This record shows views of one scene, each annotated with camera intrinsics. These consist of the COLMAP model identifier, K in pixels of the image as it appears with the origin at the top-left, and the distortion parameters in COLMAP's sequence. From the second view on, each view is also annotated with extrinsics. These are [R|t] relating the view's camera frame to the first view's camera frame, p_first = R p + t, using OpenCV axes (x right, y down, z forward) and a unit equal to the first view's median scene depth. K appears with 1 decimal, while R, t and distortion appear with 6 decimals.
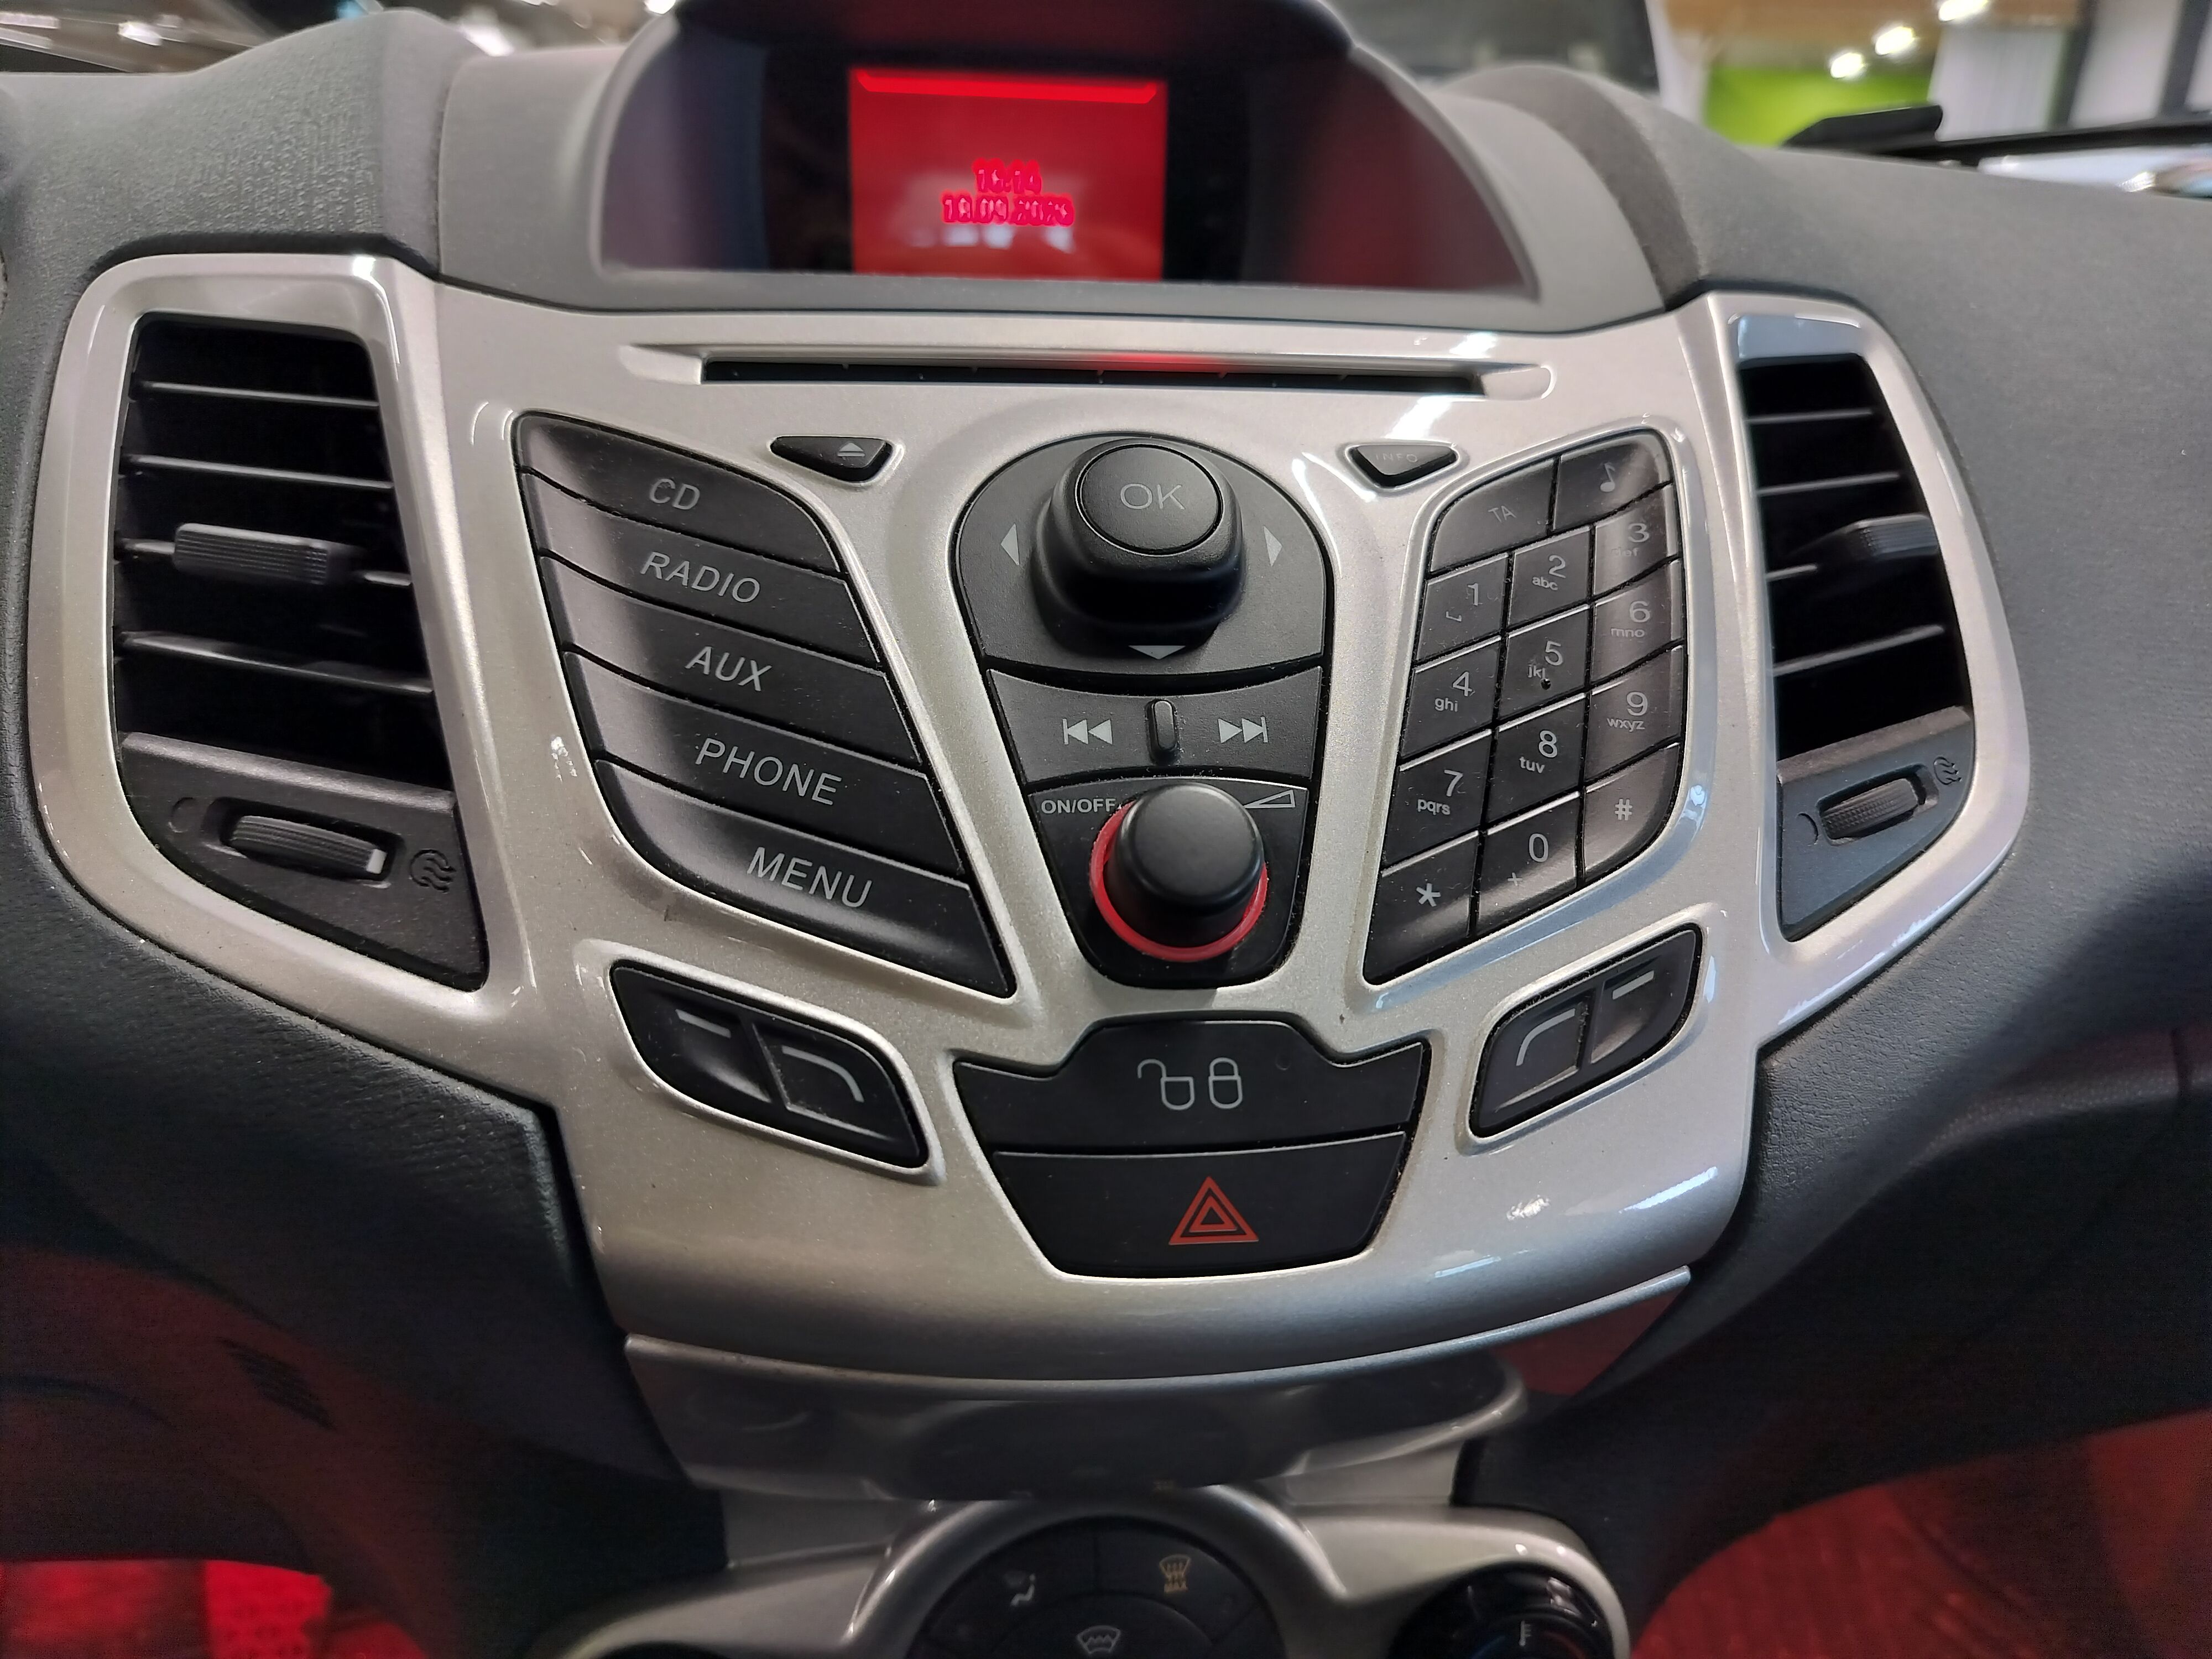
lens RADIAL K [[1578.5, 0, 1106.0], [0, 1578.5, 829.5], [0, 0, 1]] dist [-0.003700, -0.002622]
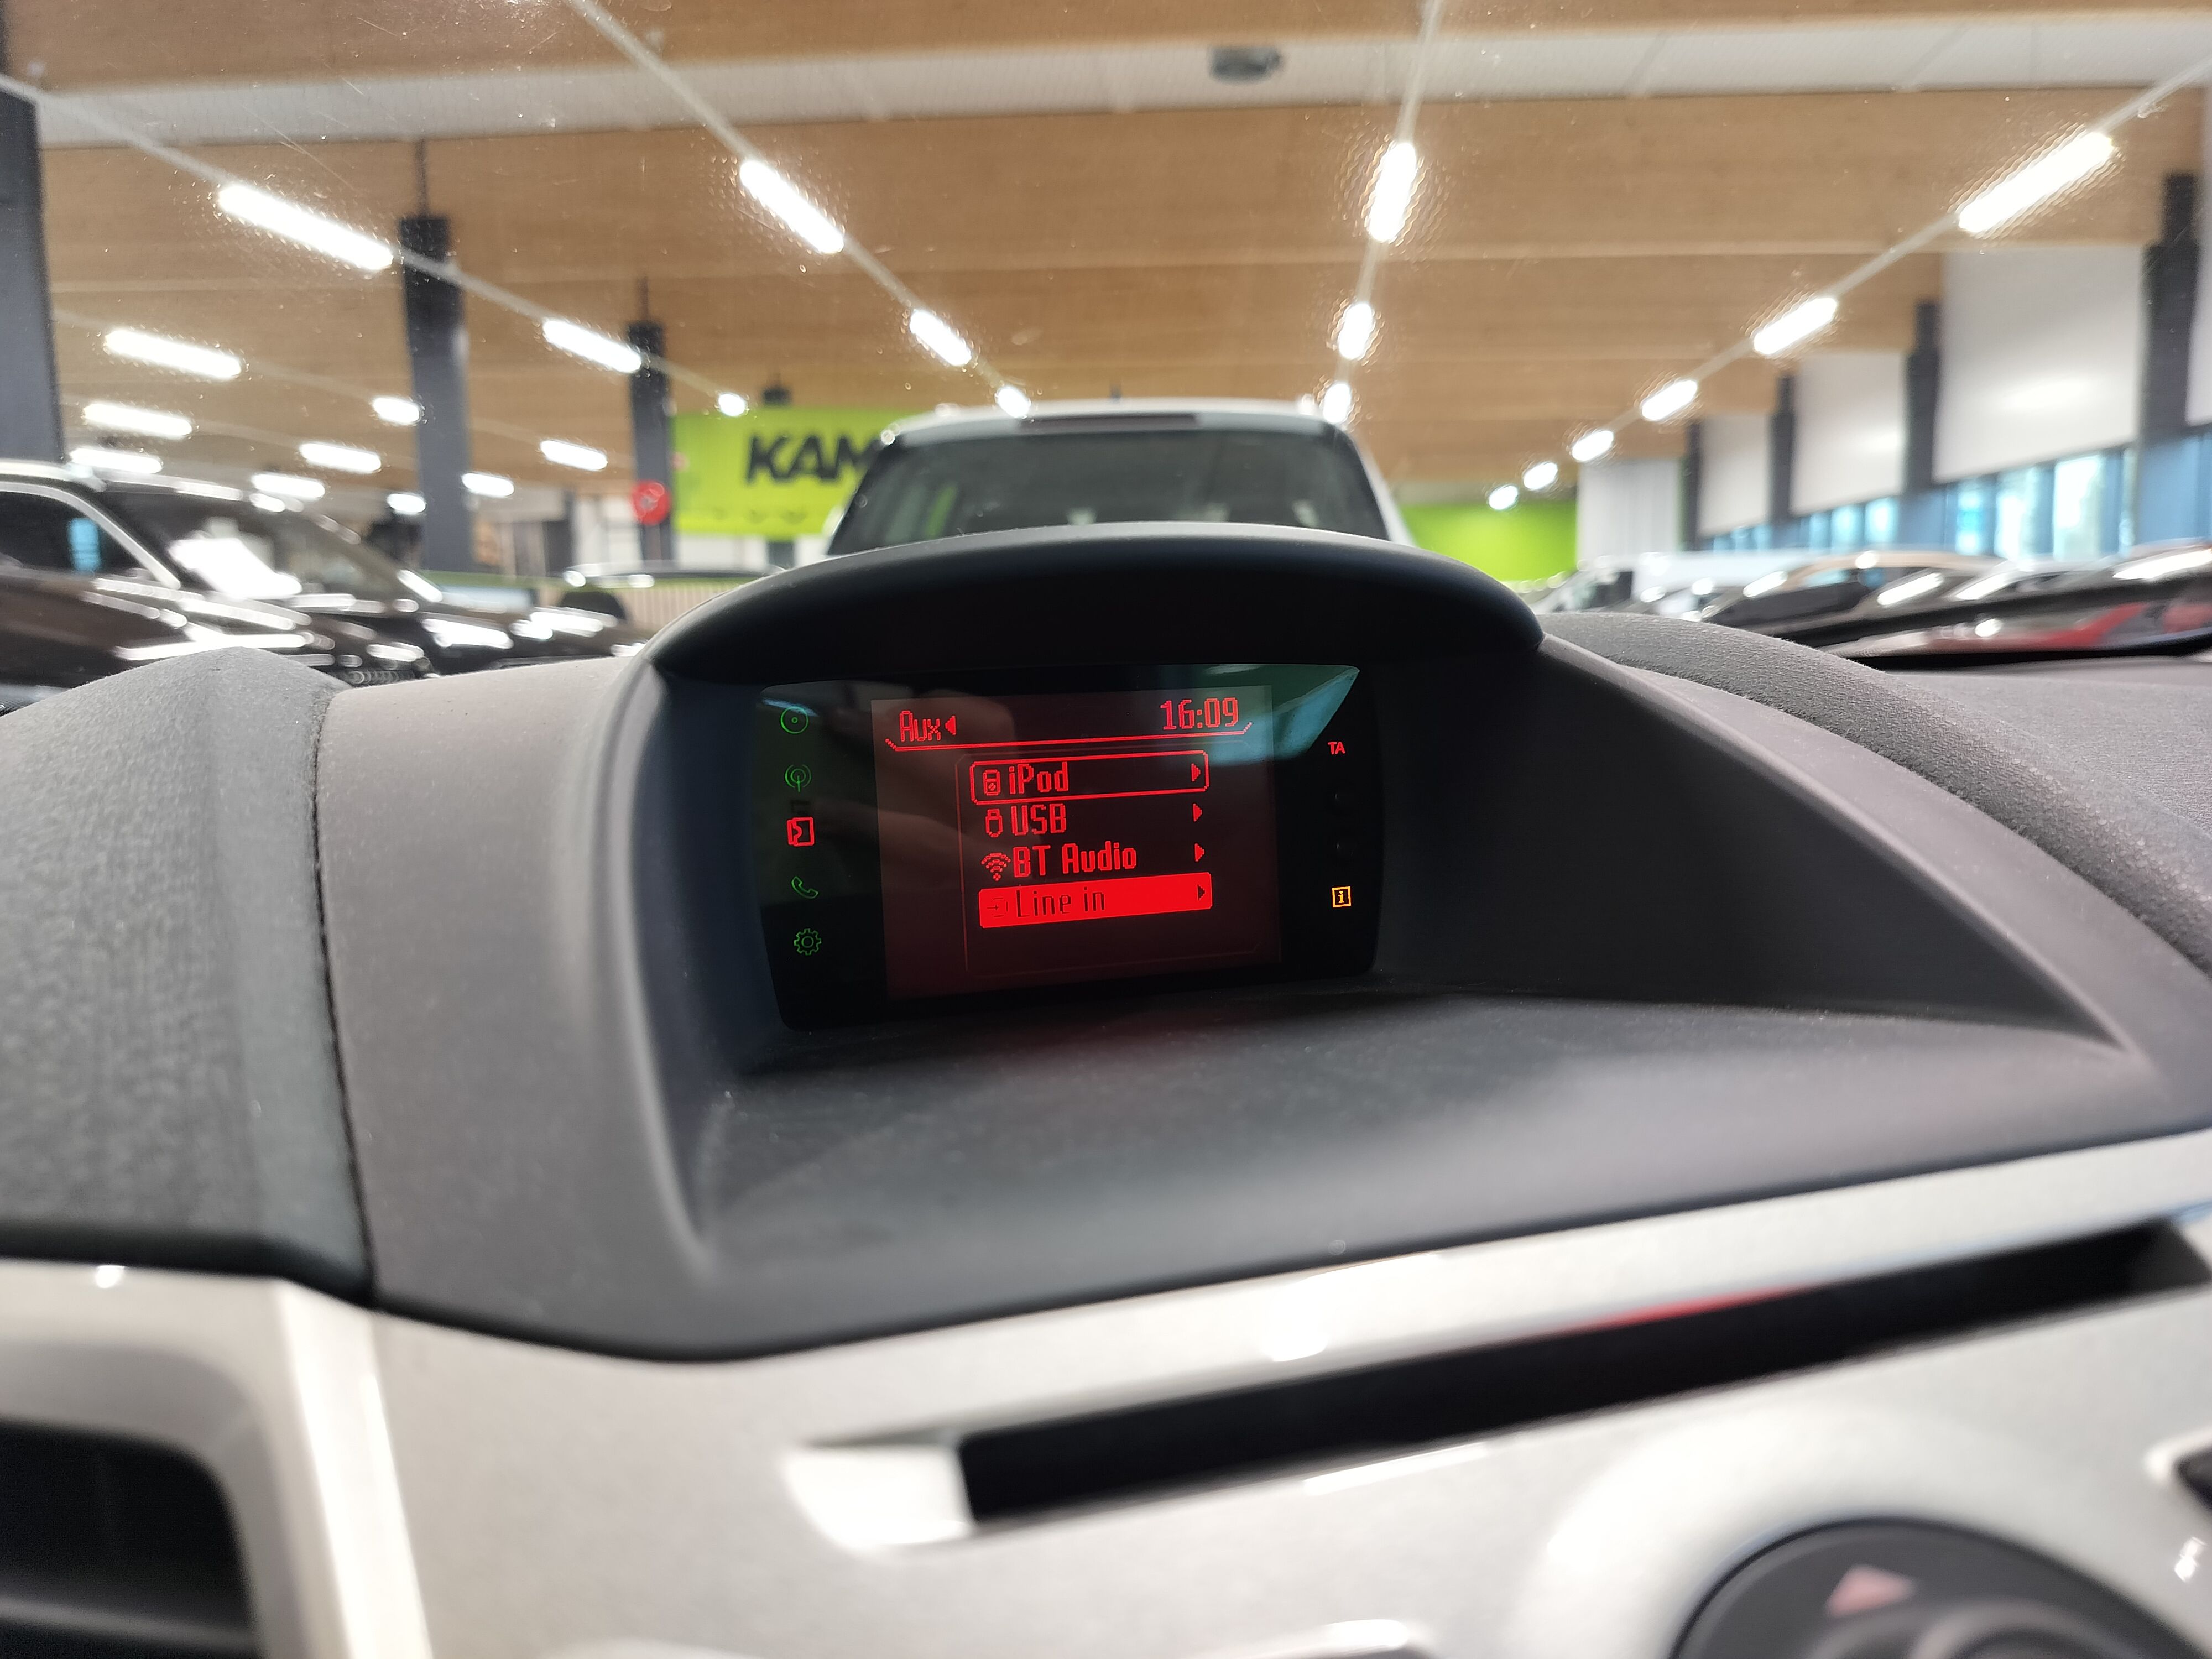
lens RADIAL K [[1578.5, 0, 1106.0], [0, 1578.5, 829.5], [0, 0, 1]] dist [-0.003700, -0.002622]
pose [[0.984743, -0.082912, 0.152995, -0.230513], [0.119419, 0.961480, -0.247581, -0.307593], [-0.126574, 0.262074, 0.956711, 0.400189]]
